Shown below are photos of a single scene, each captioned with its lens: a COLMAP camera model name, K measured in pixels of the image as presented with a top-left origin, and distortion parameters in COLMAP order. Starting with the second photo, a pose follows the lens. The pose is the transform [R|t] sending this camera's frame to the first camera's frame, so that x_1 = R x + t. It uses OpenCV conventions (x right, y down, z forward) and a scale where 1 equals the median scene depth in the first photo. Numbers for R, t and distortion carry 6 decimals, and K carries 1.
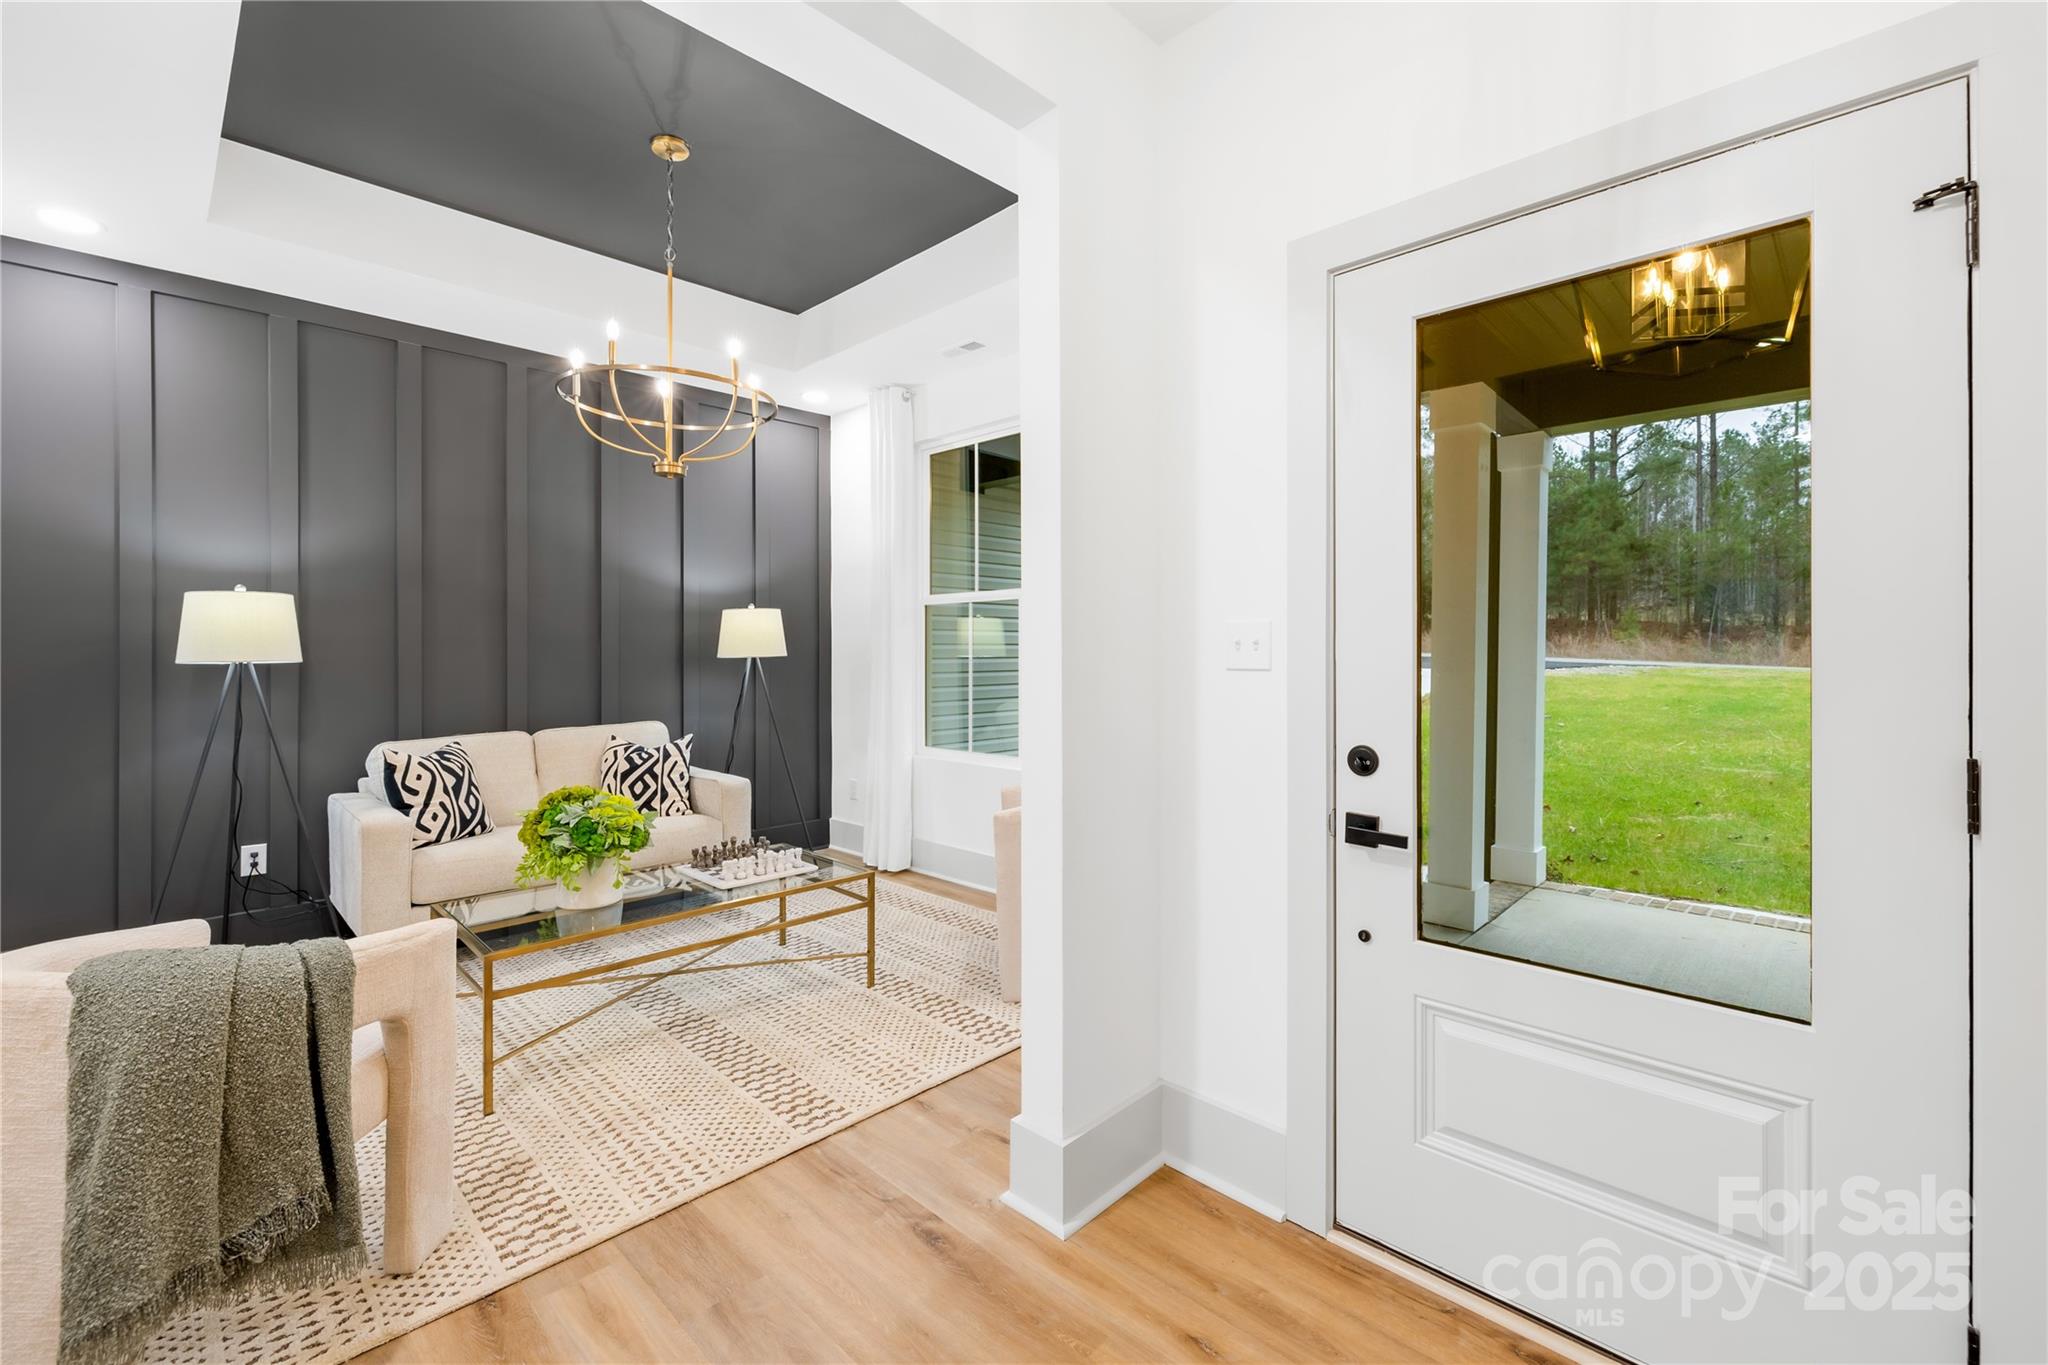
lens RADIAL K [[865.9, 0, 1015.4], [0, 865.9, 653.1], [0, 0, 1]] dist [0.000174, -0.000830]
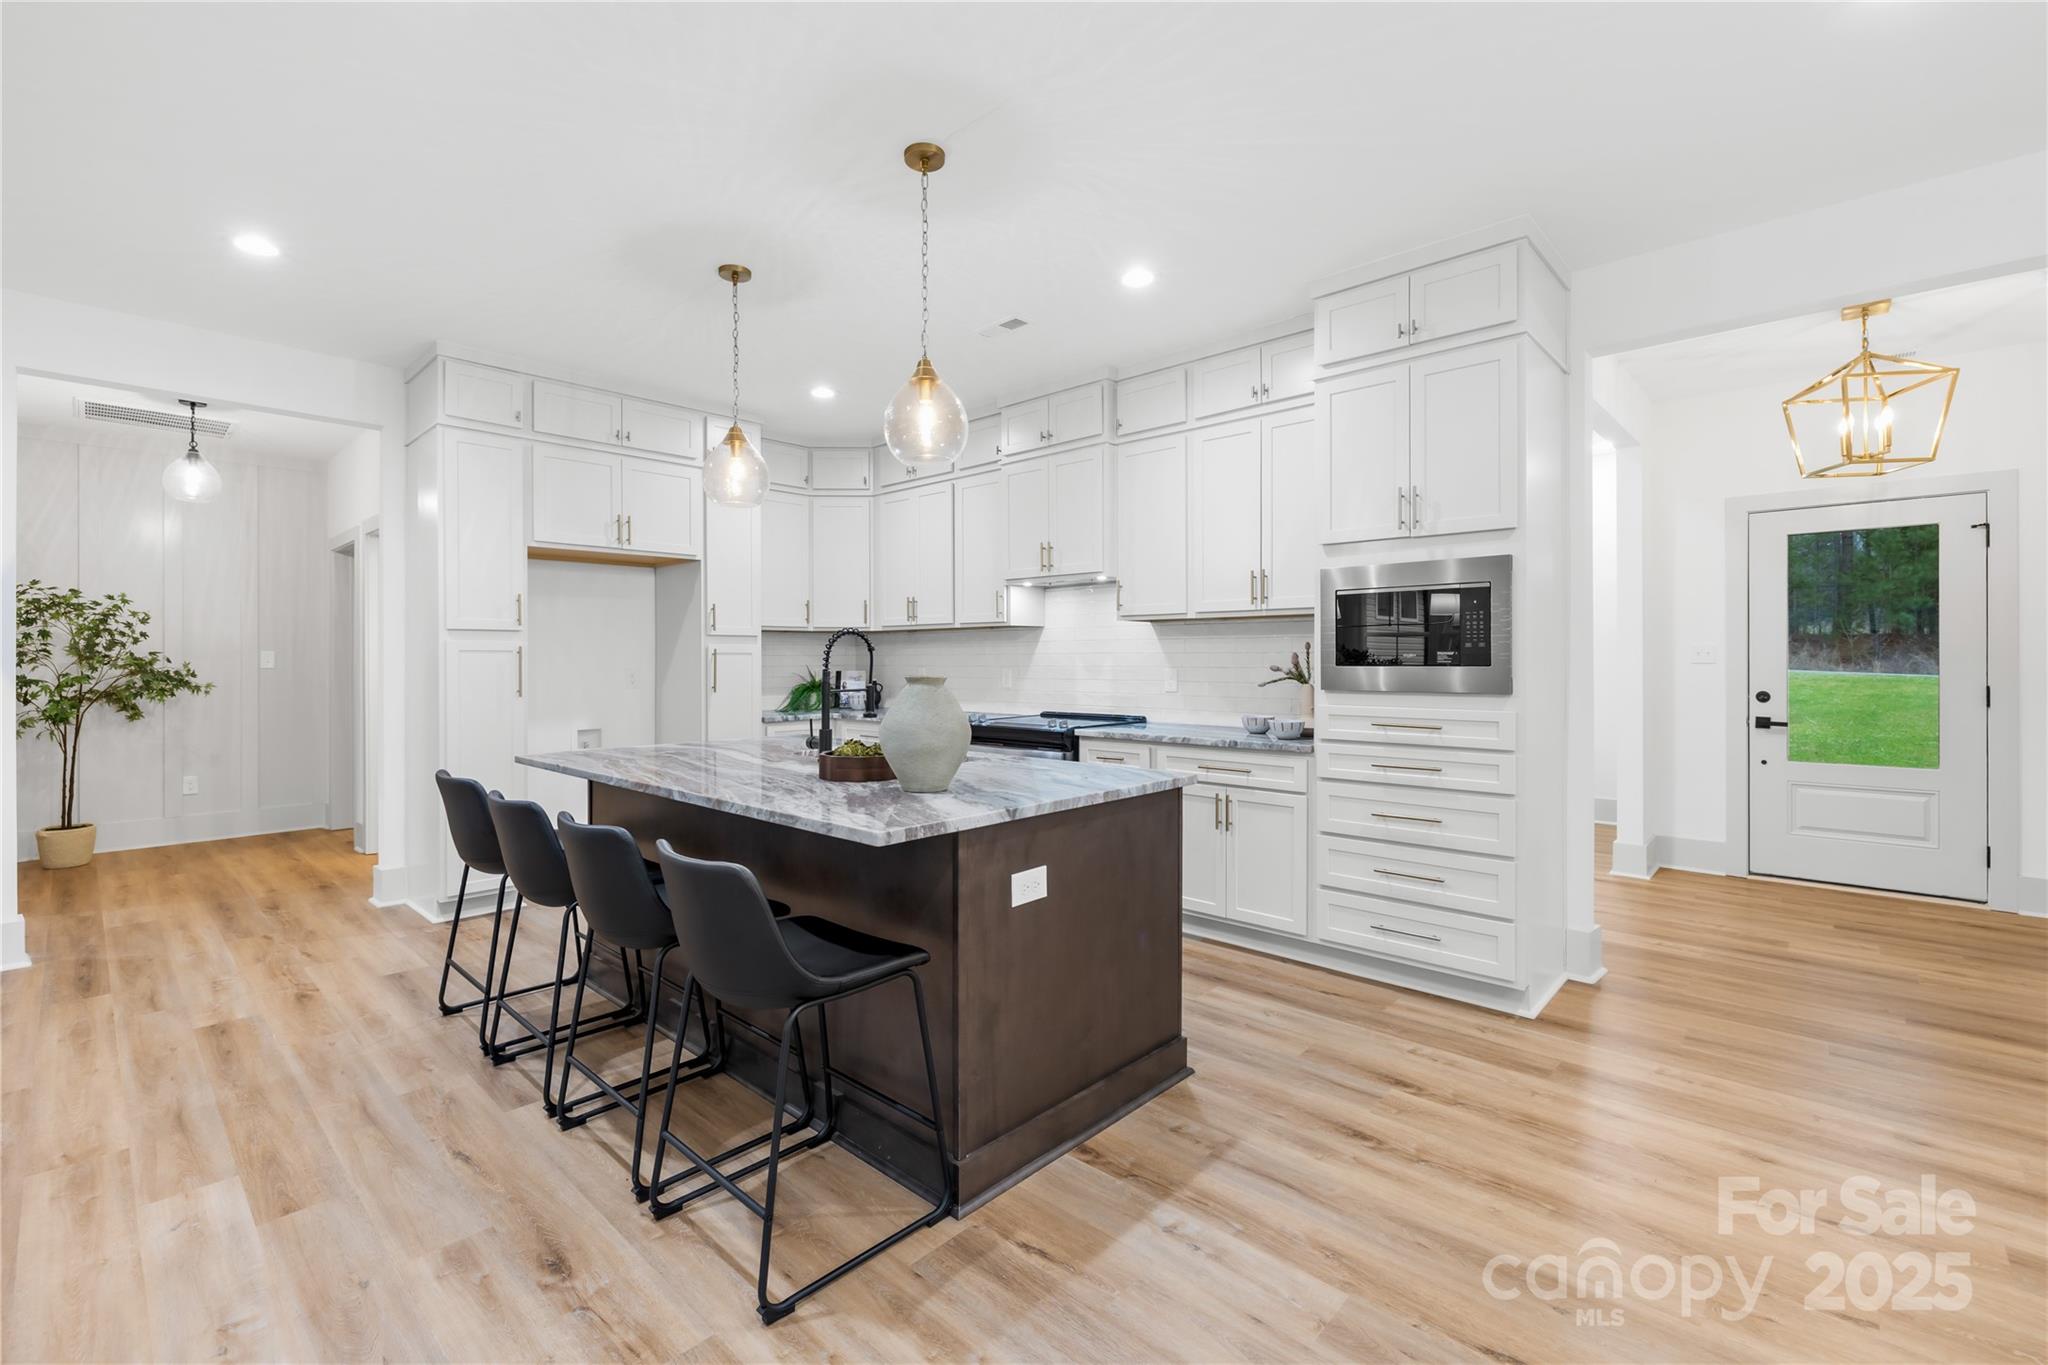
lens RADIAL K [[885.3, 0, 1042.8], [0, 885.3, 659.0], [0, 0, 1]] dist [0.000475, 0.000983]
pose [[0.999102, -0.001938, 0.042332, -1.745392], [0.001965, 0.999998, -0.000602, 0.005500], [-0.042330, 0.000685, 0.999103, -1.476879]]
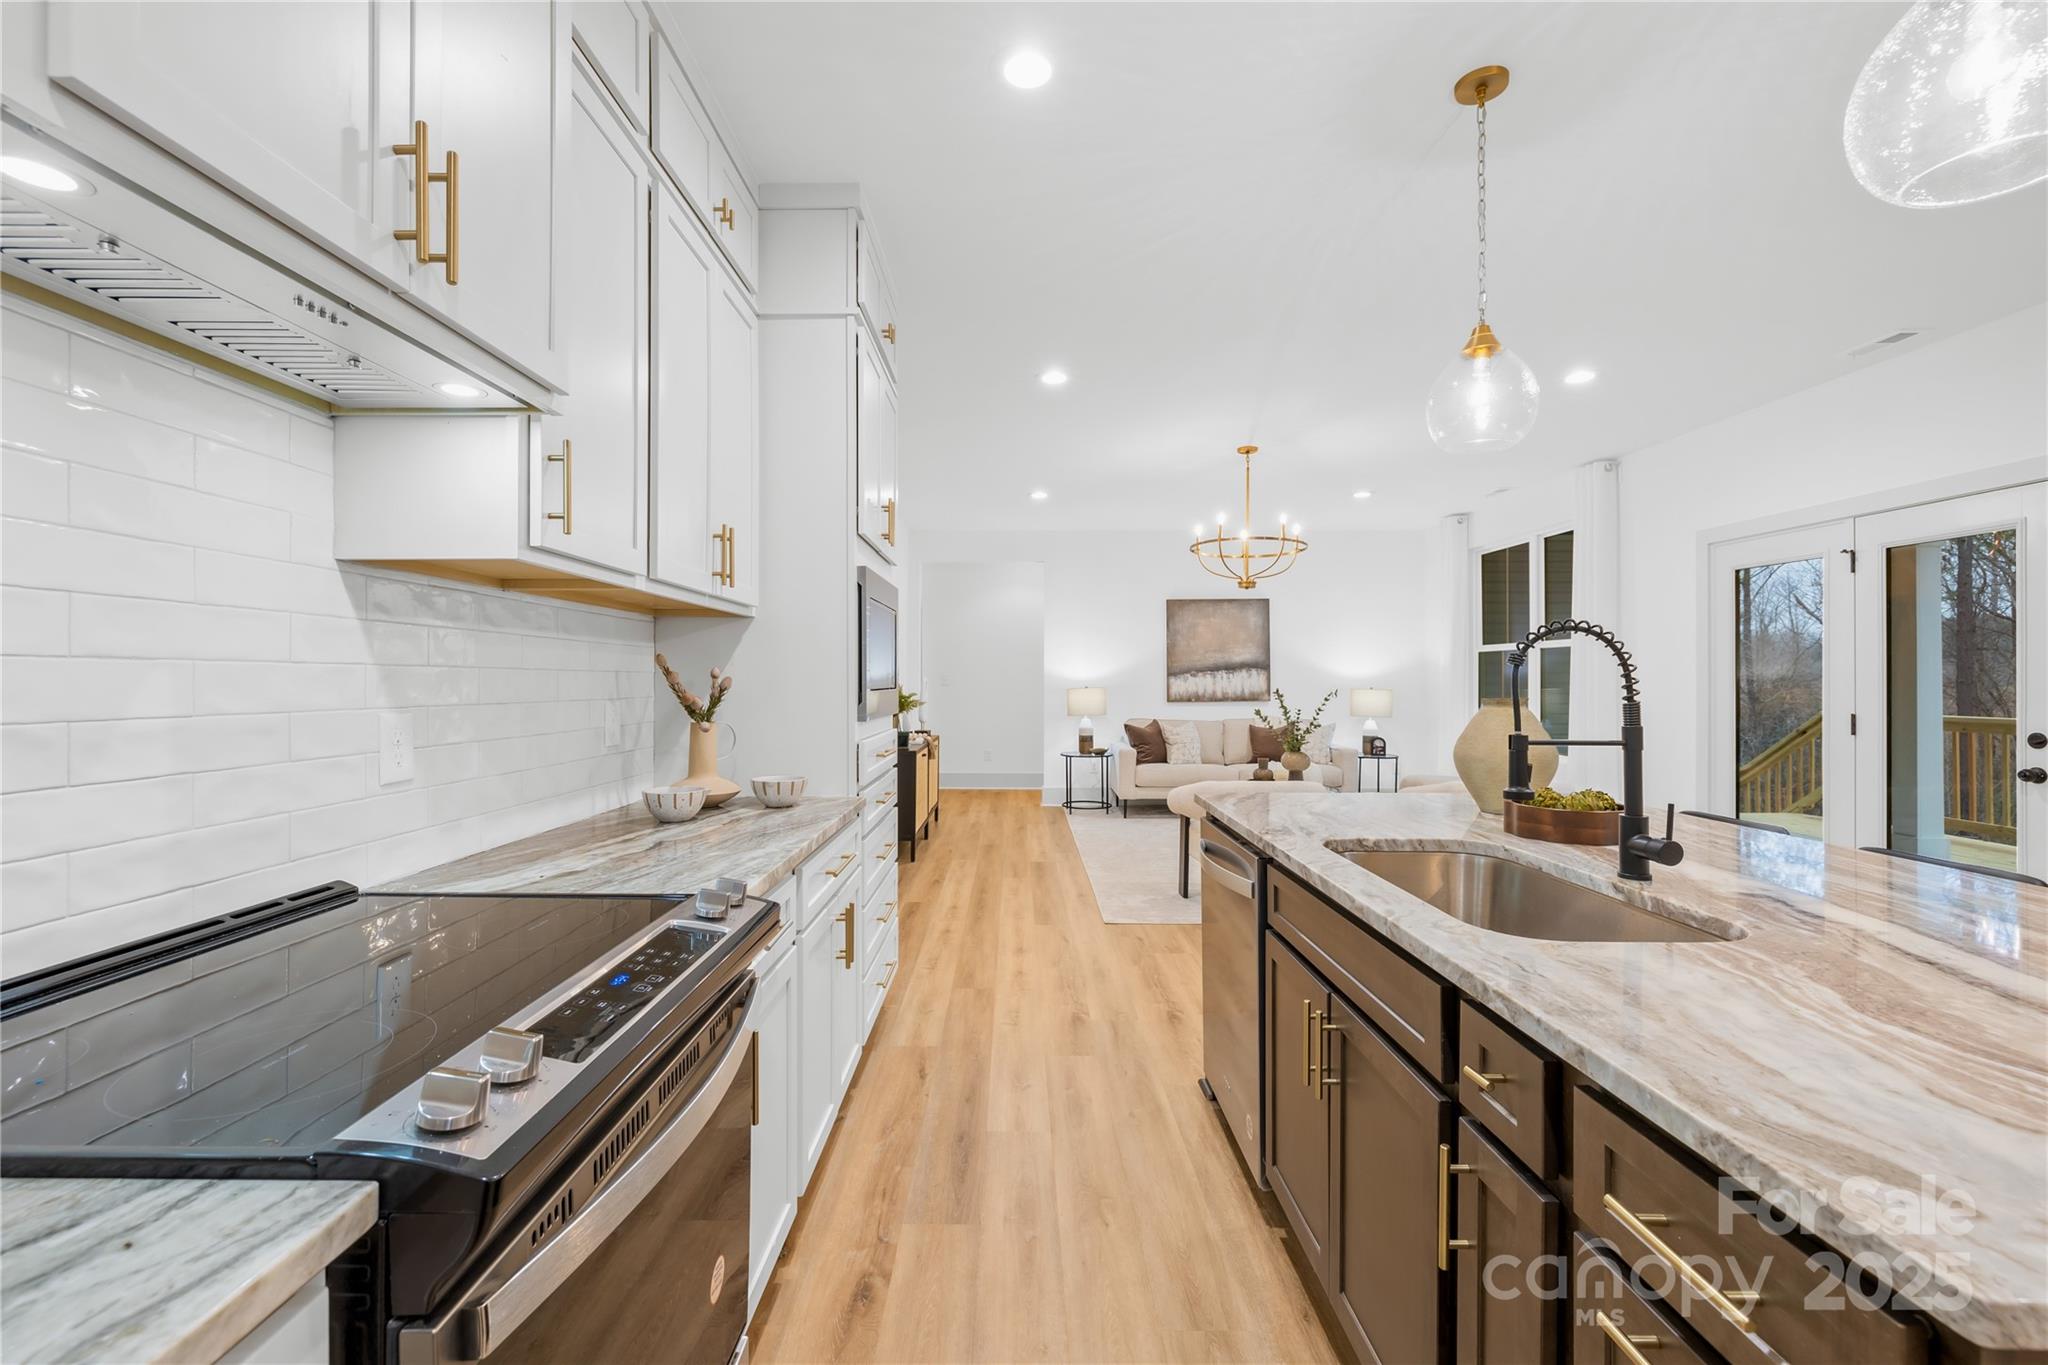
lens RADIAL K [[865.9, 0, 1010.8], [0, 865.9, 684.1], [0, 0, 1]] dist [0.000174, -0.000830]
pose [[-0.705209, -0.004973, 0.708982, -2.215485], [-0.001385, 0.999983, 0.005637, 0.000323], [-0.708998, 0.002993, -0.705205, 1.028753]]
